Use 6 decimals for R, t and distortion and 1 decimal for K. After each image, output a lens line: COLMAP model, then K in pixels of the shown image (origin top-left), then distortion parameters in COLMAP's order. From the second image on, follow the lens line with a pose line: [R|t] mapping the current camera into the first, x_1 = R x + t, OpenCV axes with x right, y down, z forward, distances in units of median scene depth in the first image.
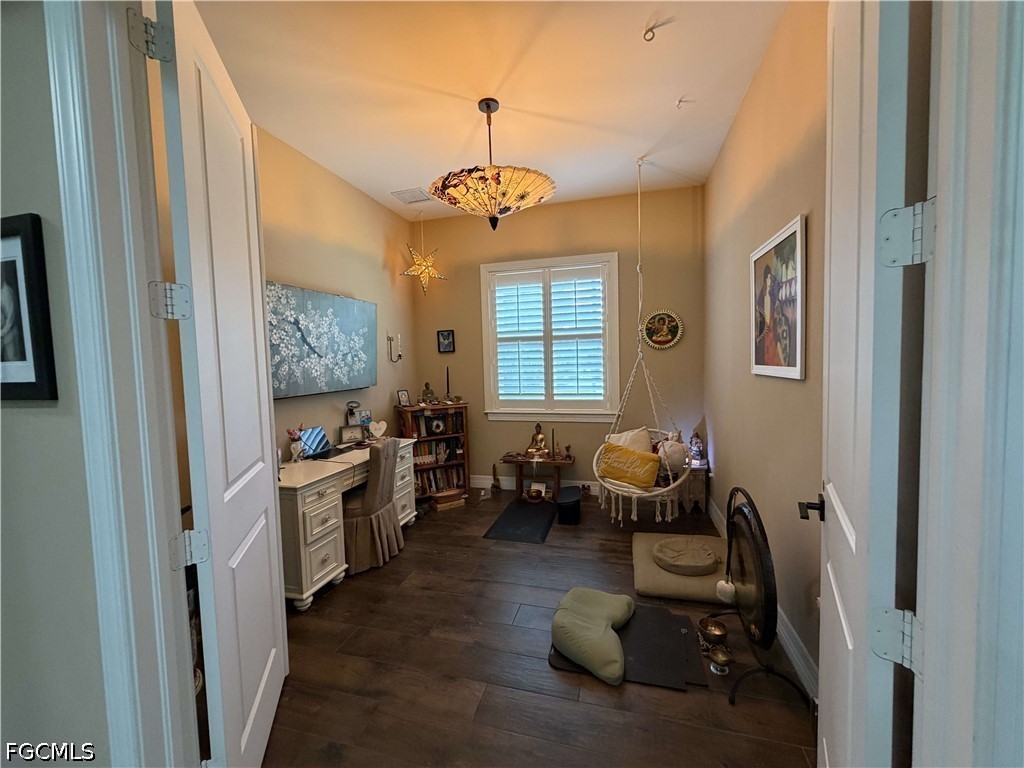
lens RADIAL K [[406.5, 0, 510.2], [0, 406.5, 382.5], [0, 0, 1]] dist [0.002407, 0.001110]
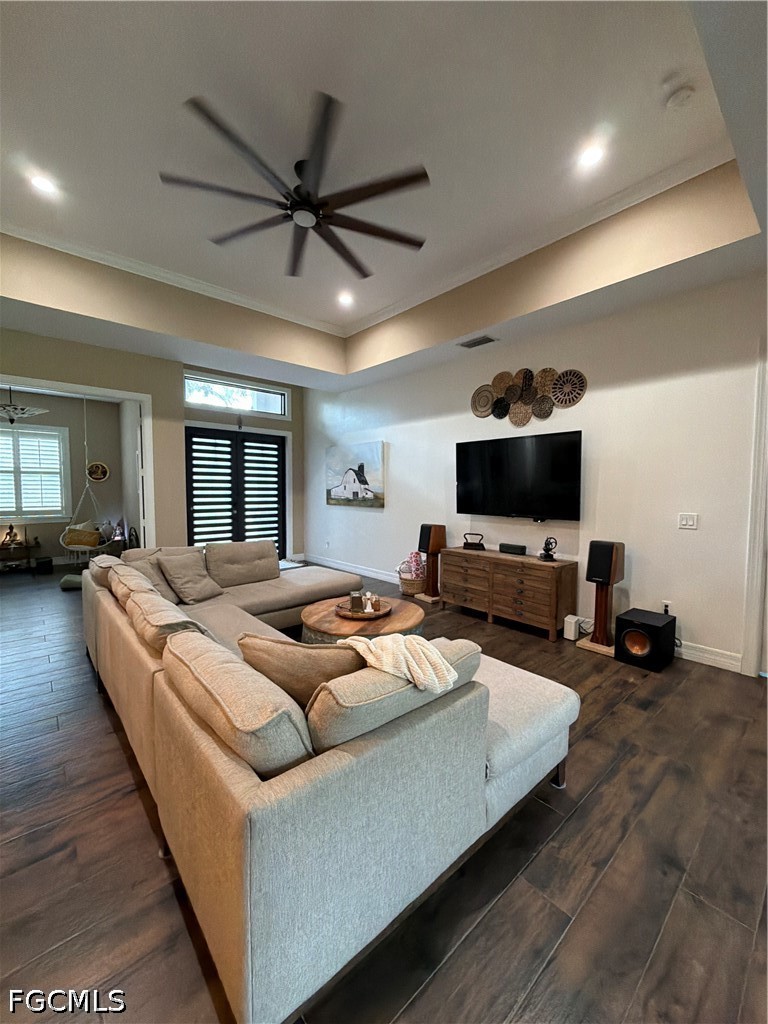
lens RADIAL K [[406.5, 0, 382.6], [0, 406.5, 514.2], [0, 0, 1]] dist [0.002407, 0.001110]
pose [[0.543852, -0.024470, 0.838824, -0.488070], [0.027835, 0.999551, 0.011112, 0.082476], [-0.838720, 0.017305, 0.544289, -1.117570]]
